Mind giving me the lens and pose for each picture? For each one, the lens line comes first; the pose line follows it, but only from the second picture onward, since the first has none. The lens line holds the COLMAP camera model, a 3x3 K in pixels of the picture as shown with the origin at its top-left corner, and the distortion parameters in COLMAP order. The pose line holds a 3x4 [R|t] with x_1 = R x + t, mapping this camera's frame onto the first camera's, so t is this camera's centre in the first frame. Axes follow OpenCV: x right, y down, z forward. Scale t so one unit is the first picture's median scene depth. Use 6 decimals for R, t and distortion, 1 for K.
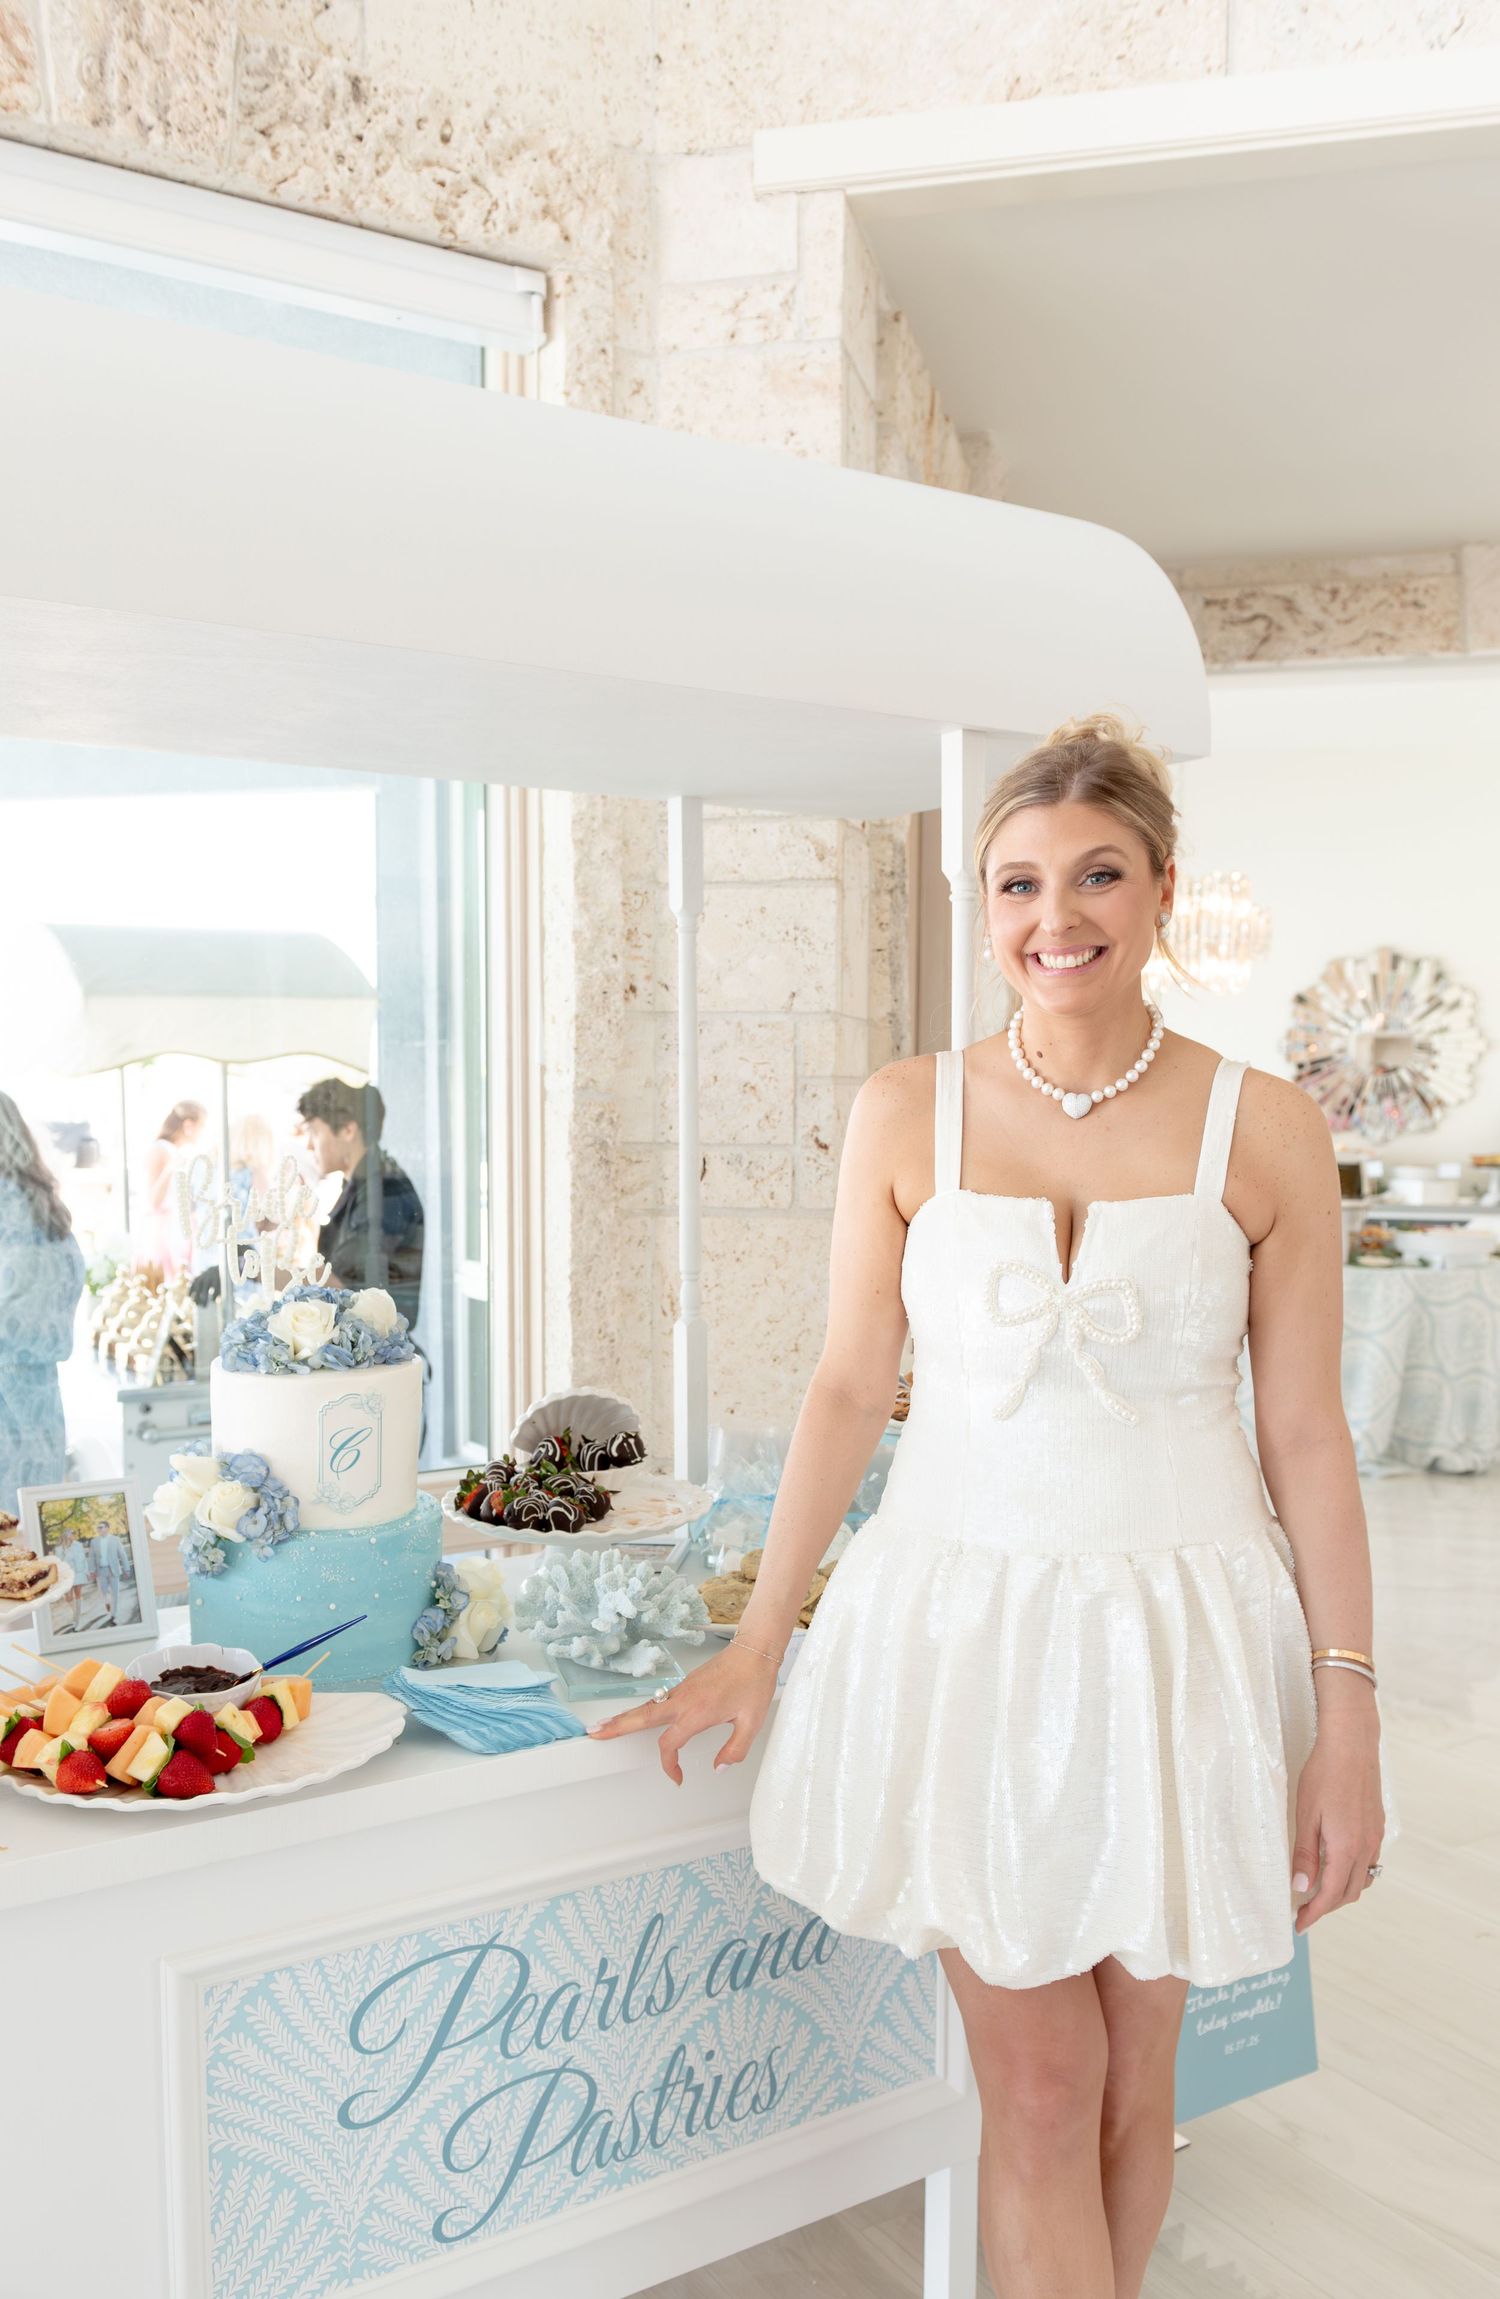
lens RADIAL K [[2018.8, 0, 736.2], [0, 2018.8, 1256.1], [0, 0, 1]] dist [-0.004818, -0.007489]
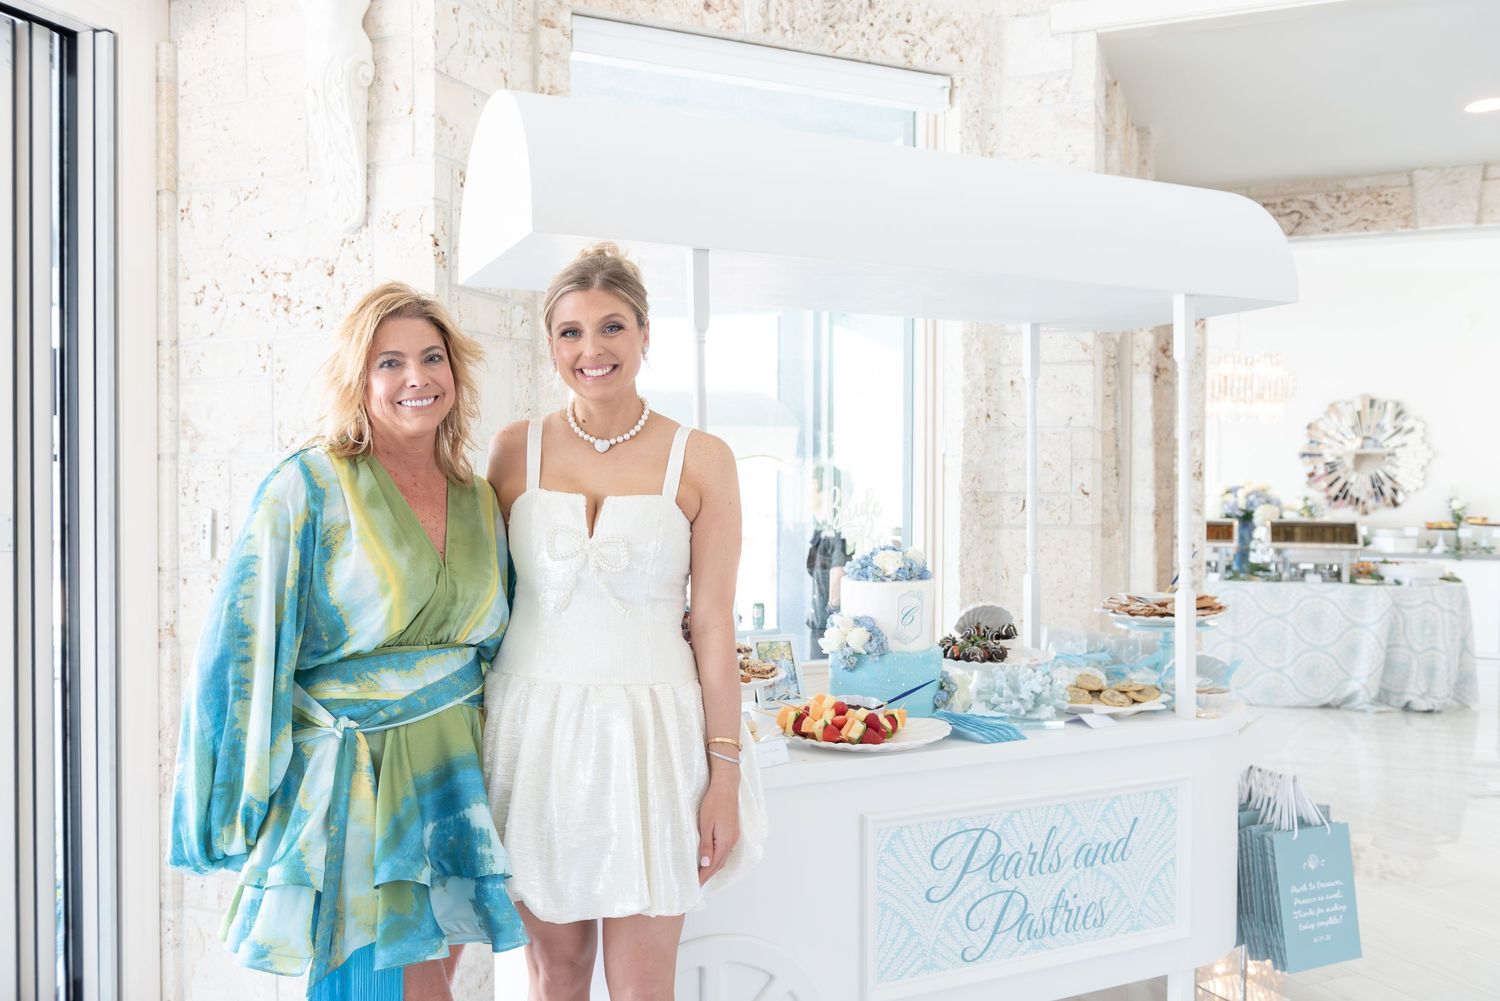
lens RADIAL K [[1250.8, 0, 752.7], [0, 1250.8, 501.0], [0, 0, 1]] dist [-0.009337, -0.012407]
pose [[0.989618, 0.000889, -0.143723, -0.107987], [-0.011282, 0.997376, -0.071515, 0.046056], [0.143282, 0.072394, 0.987031, -0.271623]]
